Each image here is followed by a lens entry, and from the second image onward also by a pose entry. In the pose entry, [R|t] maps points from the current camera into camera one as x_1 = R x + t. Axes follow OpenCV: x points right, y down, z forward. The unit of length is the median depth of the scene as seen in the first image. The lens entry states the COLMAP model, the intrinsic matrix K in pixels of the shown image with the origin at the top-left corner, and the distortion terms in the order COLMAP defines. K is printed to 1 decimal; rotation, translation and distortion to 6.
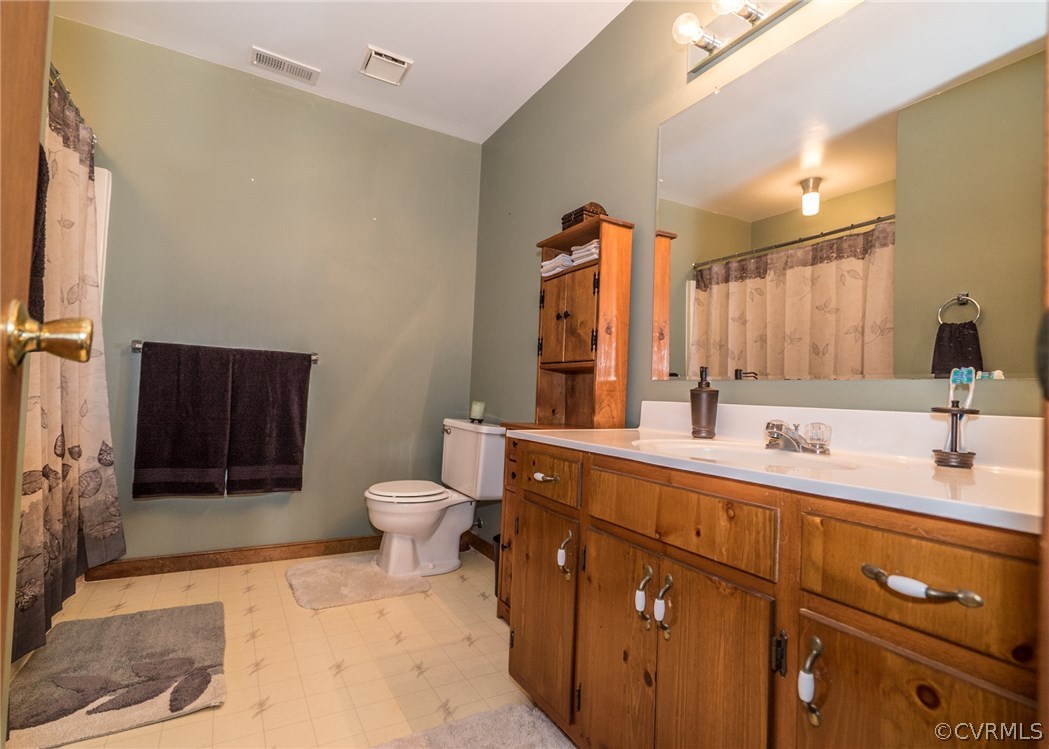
lens RADIAL K [[510.1, 0, 488.6], [0, 510.1, 377.5], [0, 0, 1]] dist [-0.000653, -0.000075]
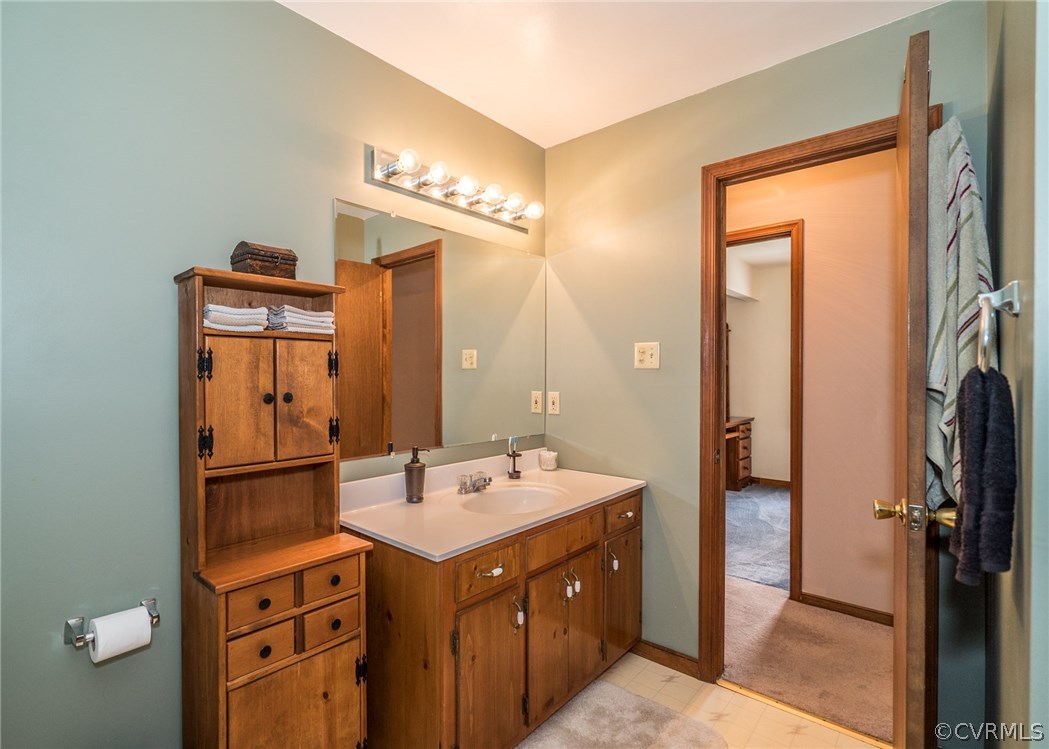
lens RADIAL K [[510.1, 0, 488.6], [0, 510.1, 377.5], [0, 0, 1]] dist [-0.000653, -0.000075]
pose [[-0.347981, -0.051990, 0.936059, -0.828051], [-0.045096, 0.998234, 0.038679, -0.249041], [-0.936416, -0.028753, -0.349711, 1.265614]]
